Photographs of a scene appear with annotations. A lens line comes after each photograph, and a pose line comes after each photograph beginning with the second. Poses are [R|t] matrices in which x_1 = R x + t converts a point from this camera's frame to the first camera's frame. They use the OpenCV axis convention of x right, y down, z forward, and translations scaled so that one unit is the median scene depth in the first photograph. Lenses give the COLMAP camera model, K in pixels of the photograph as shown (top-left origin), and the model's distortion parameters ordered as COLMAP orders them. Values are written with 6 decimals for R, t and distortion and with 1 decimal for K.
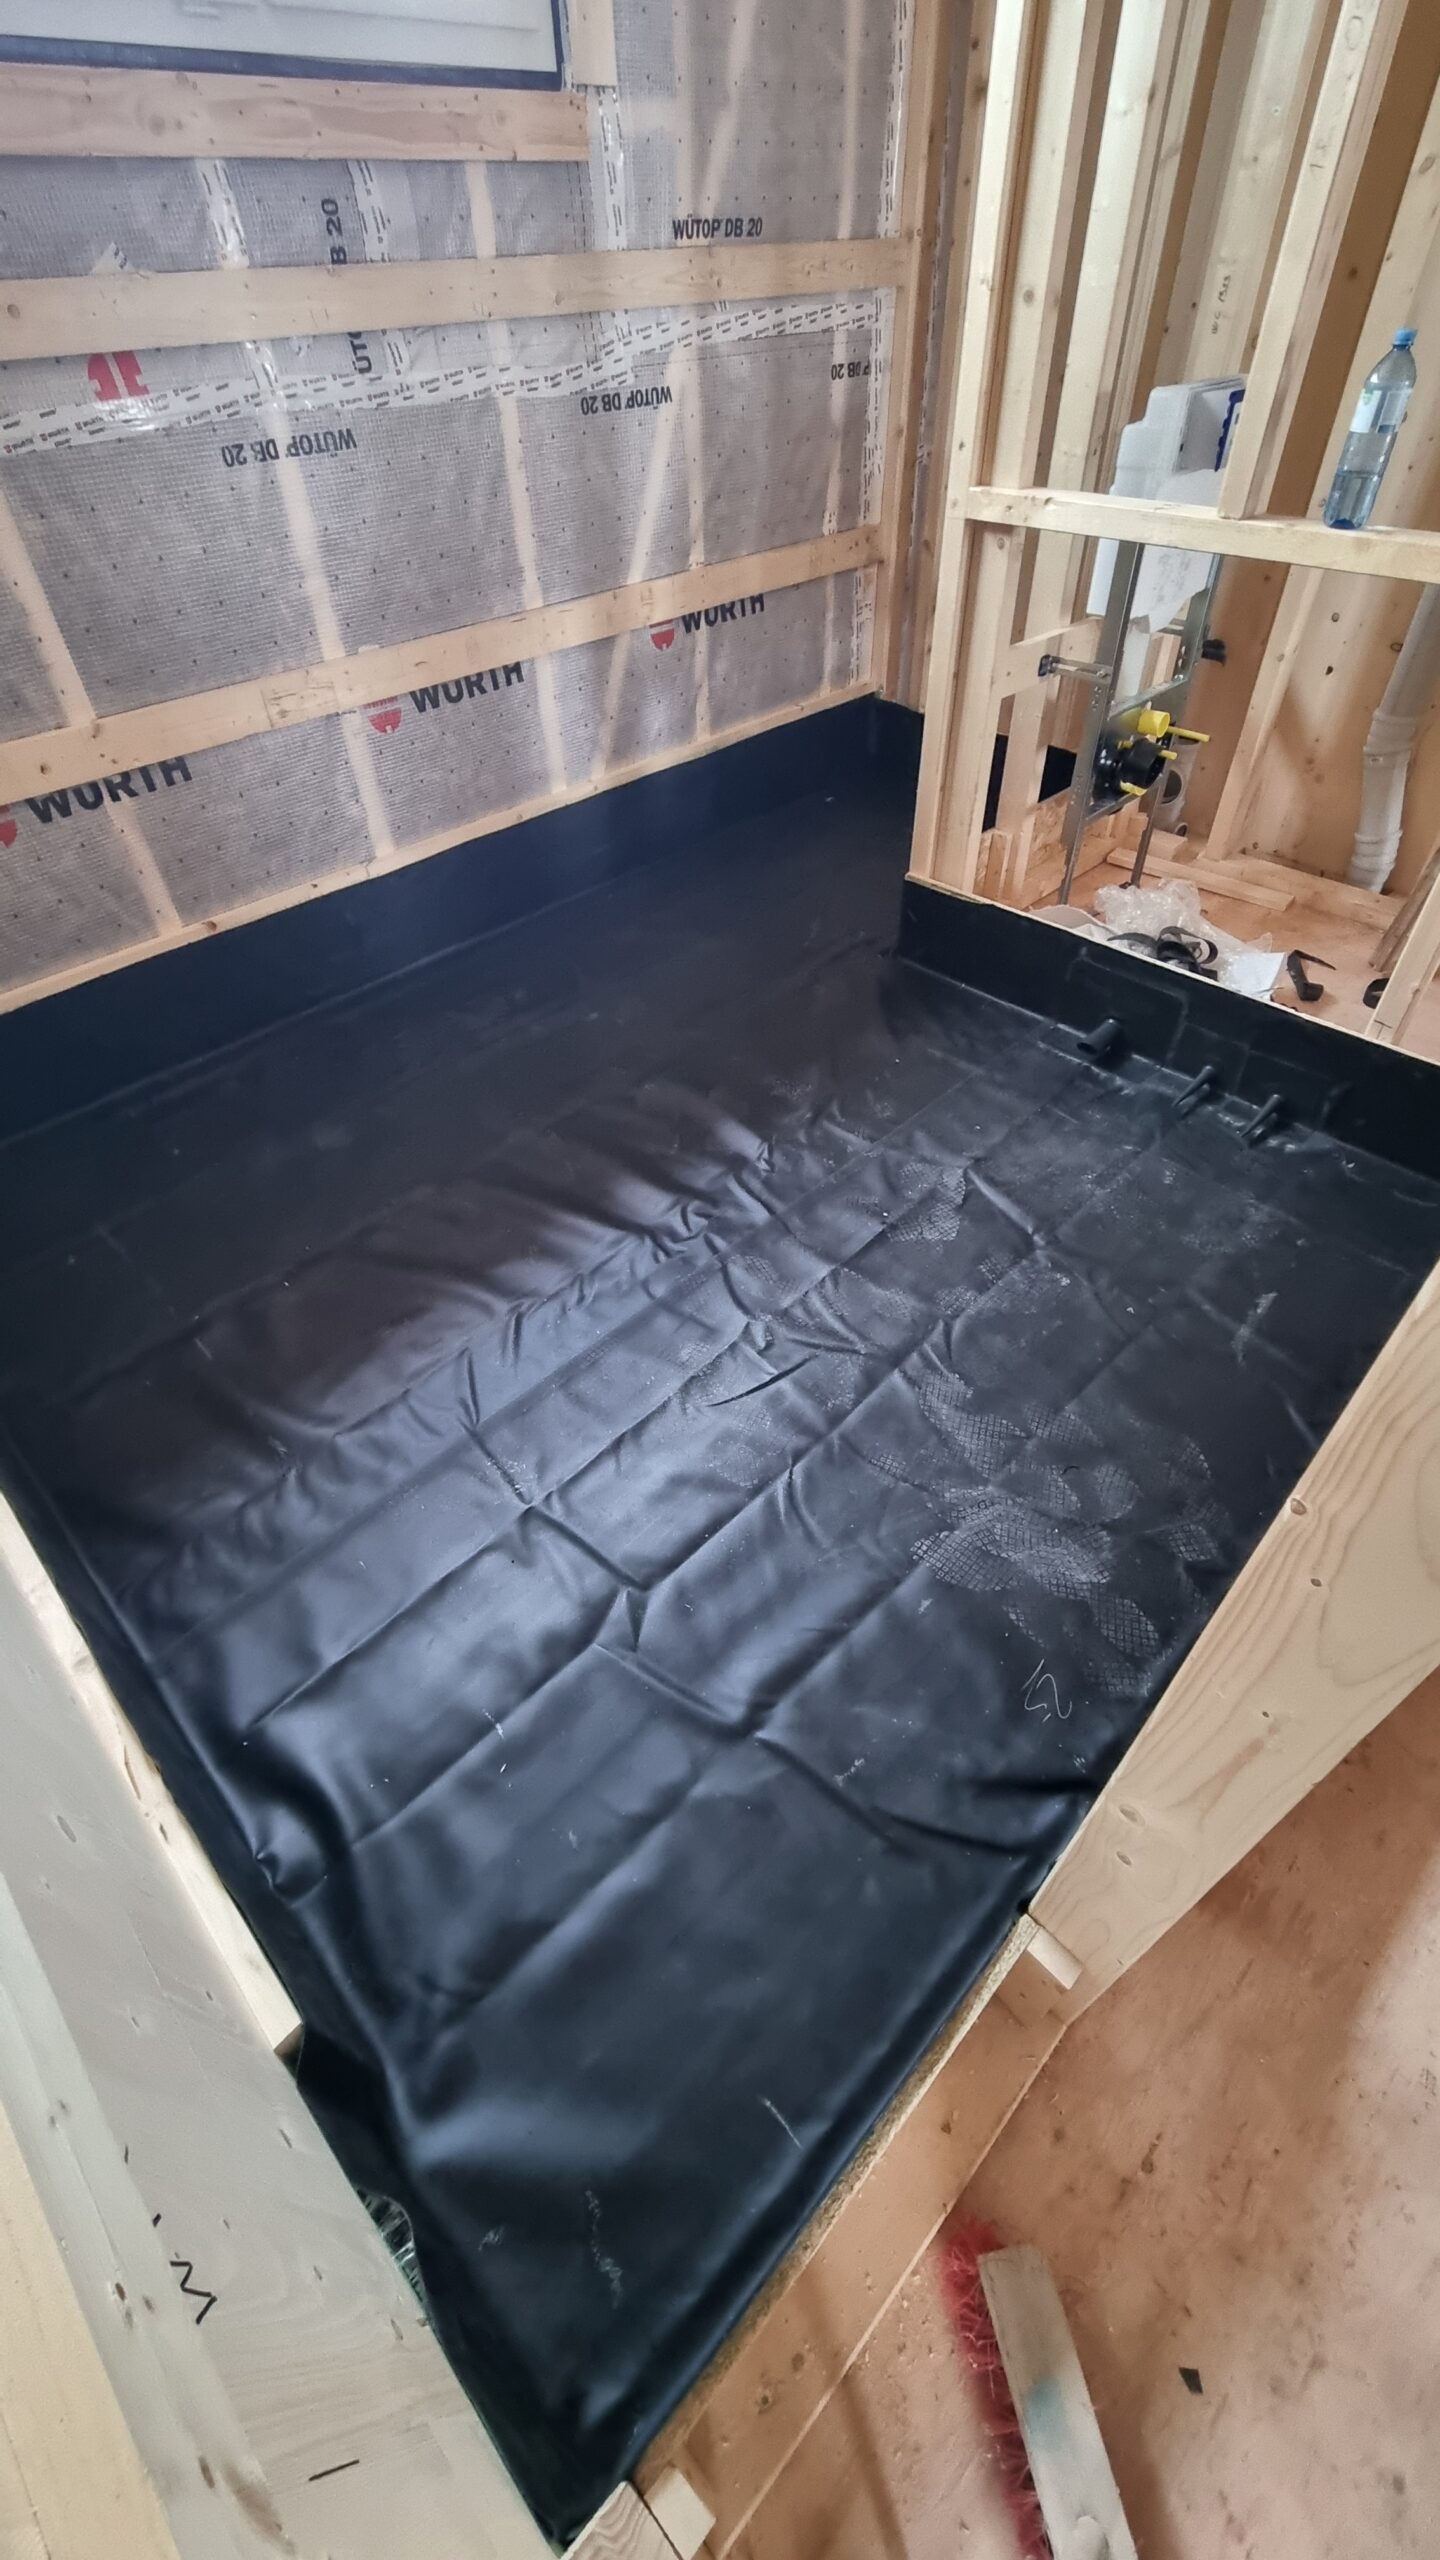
lens RADIAL K [[1038.9, 0, 721.3], [0, 1038.9, 1283.7], [0, 0, 1]] dist [-0.004256, 0.000719]
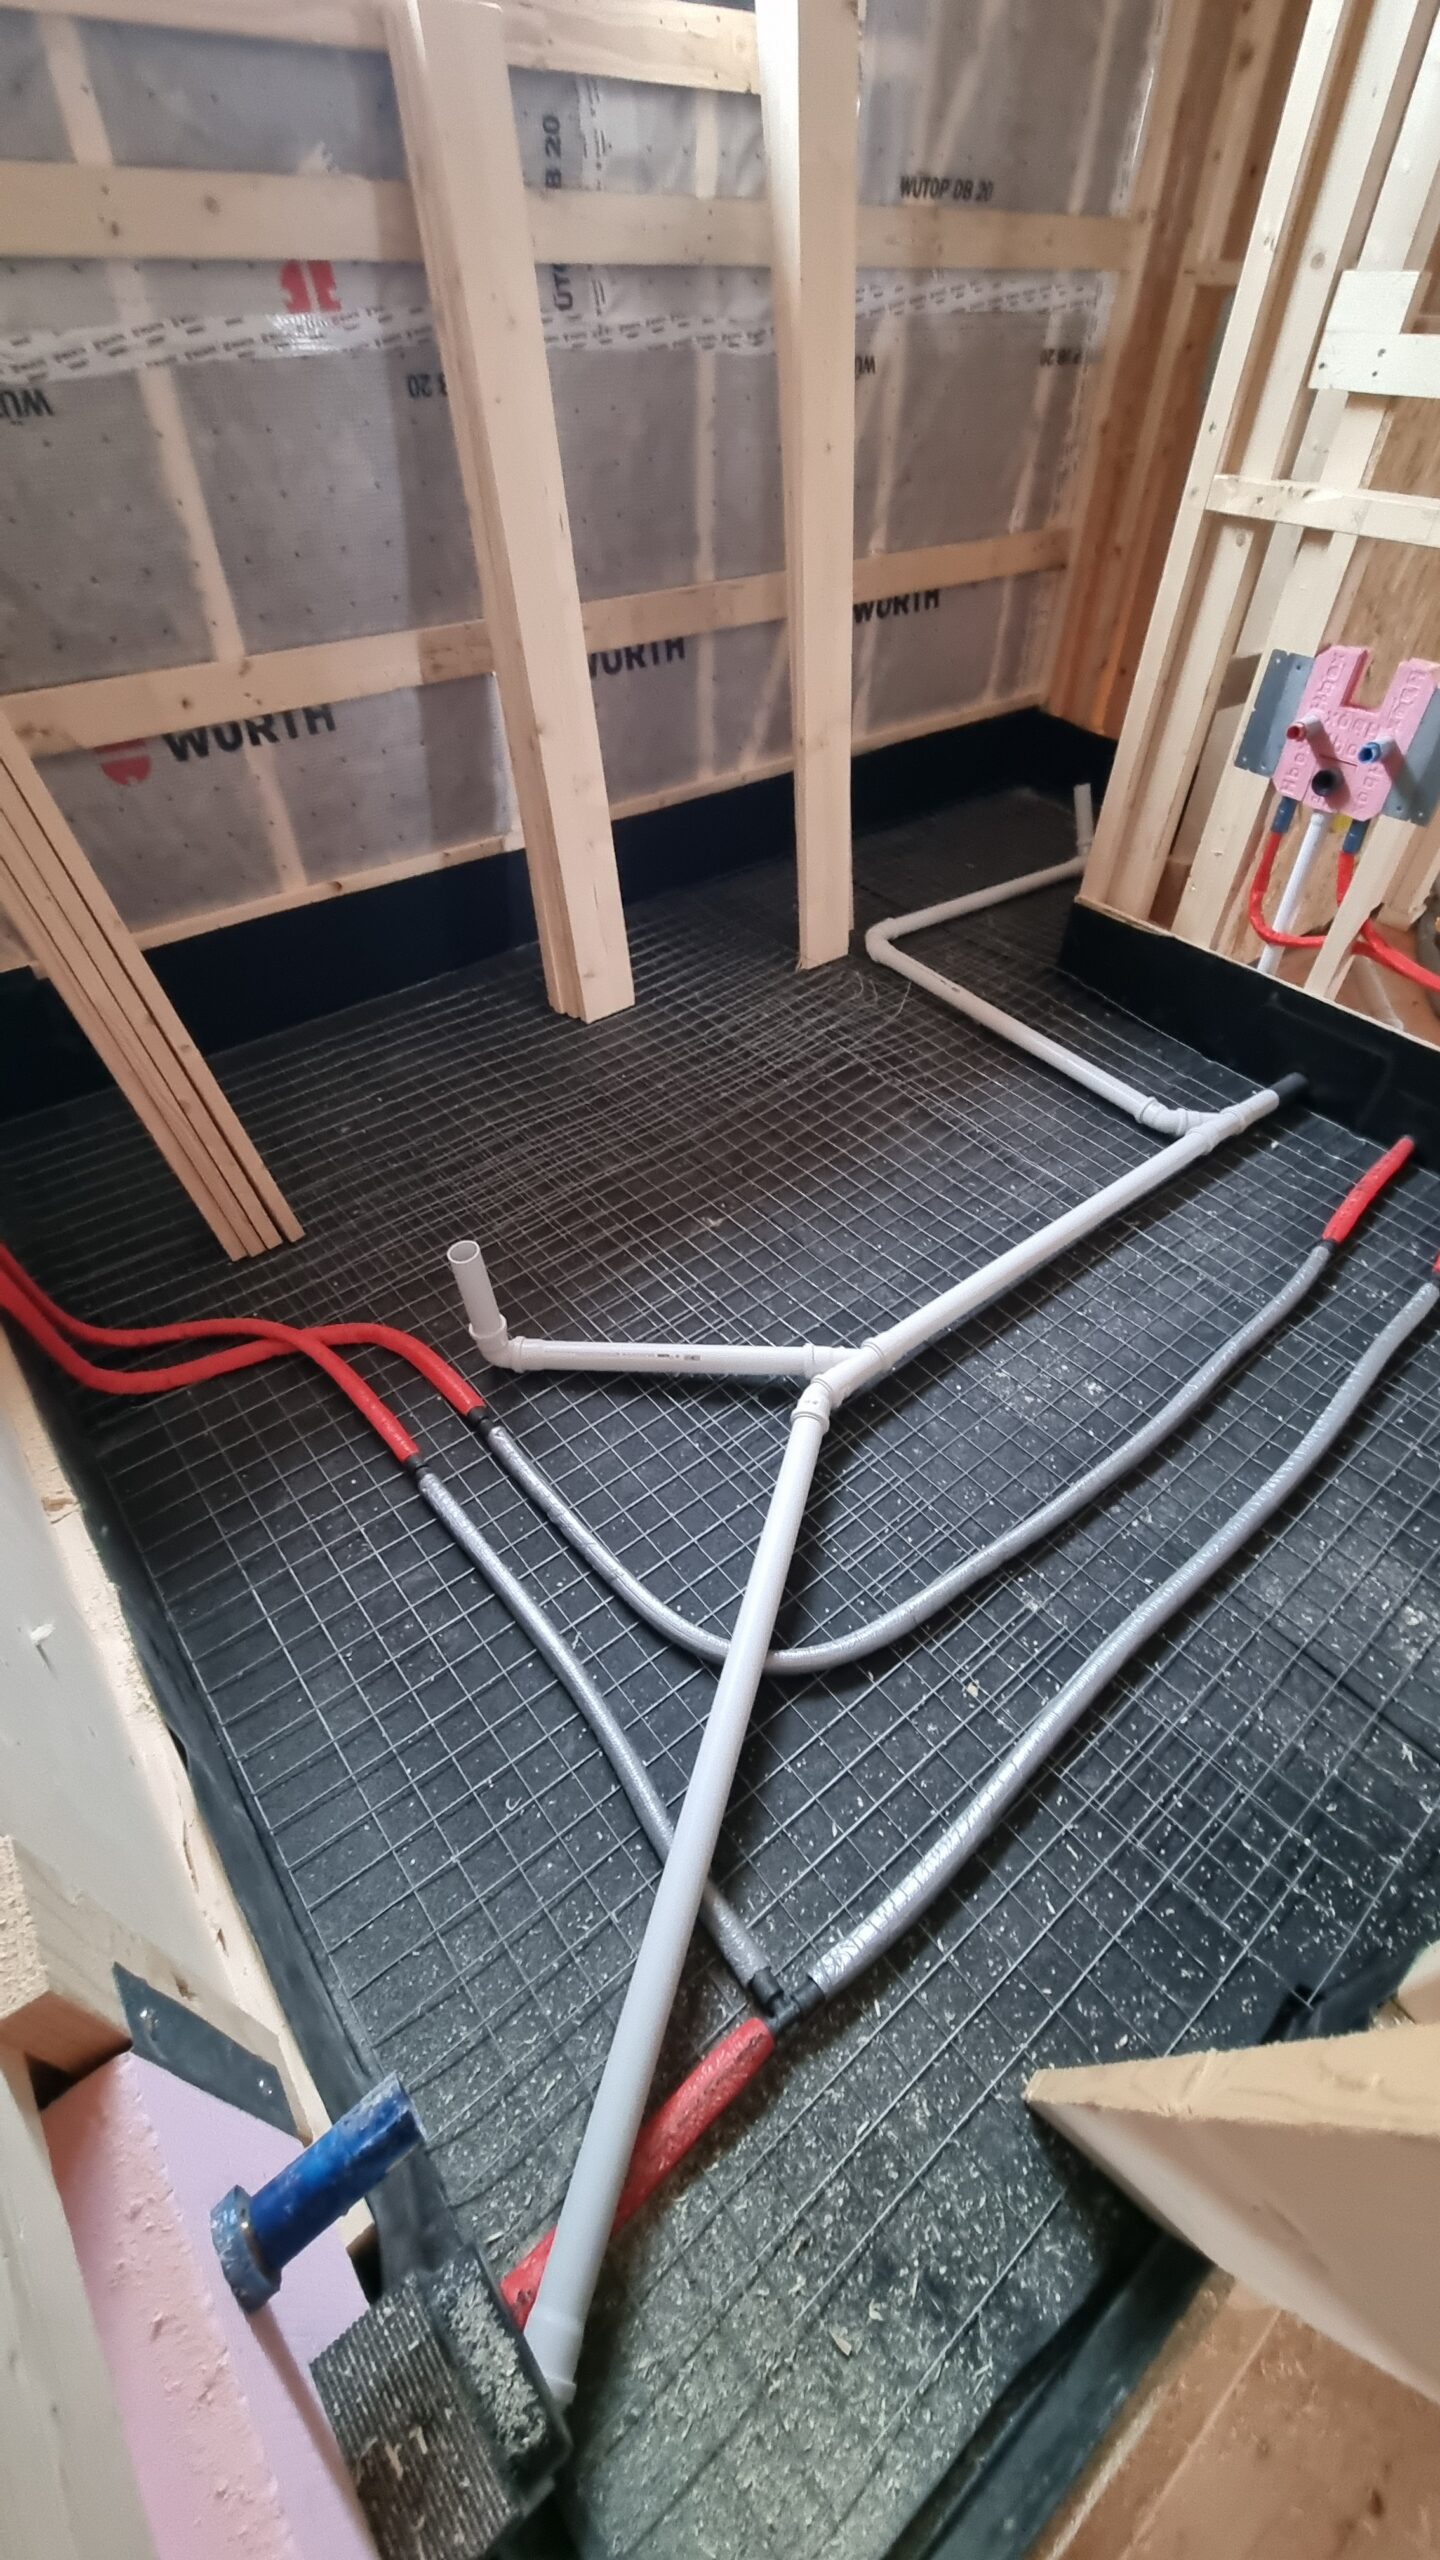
lens RADIAL K [[1038.9, 0, 714.9], [0, 1038.9, 1285.0], [0, 0, 1]] dist [-0.004256, 0.000719]
pose [[0.993713, 0.102133, -0.045852, -0.070386], [-0.102567, 0.994700, -0.007204, -0.013445], [0.044873, 0.011862, 0.998922, 0.078375]]
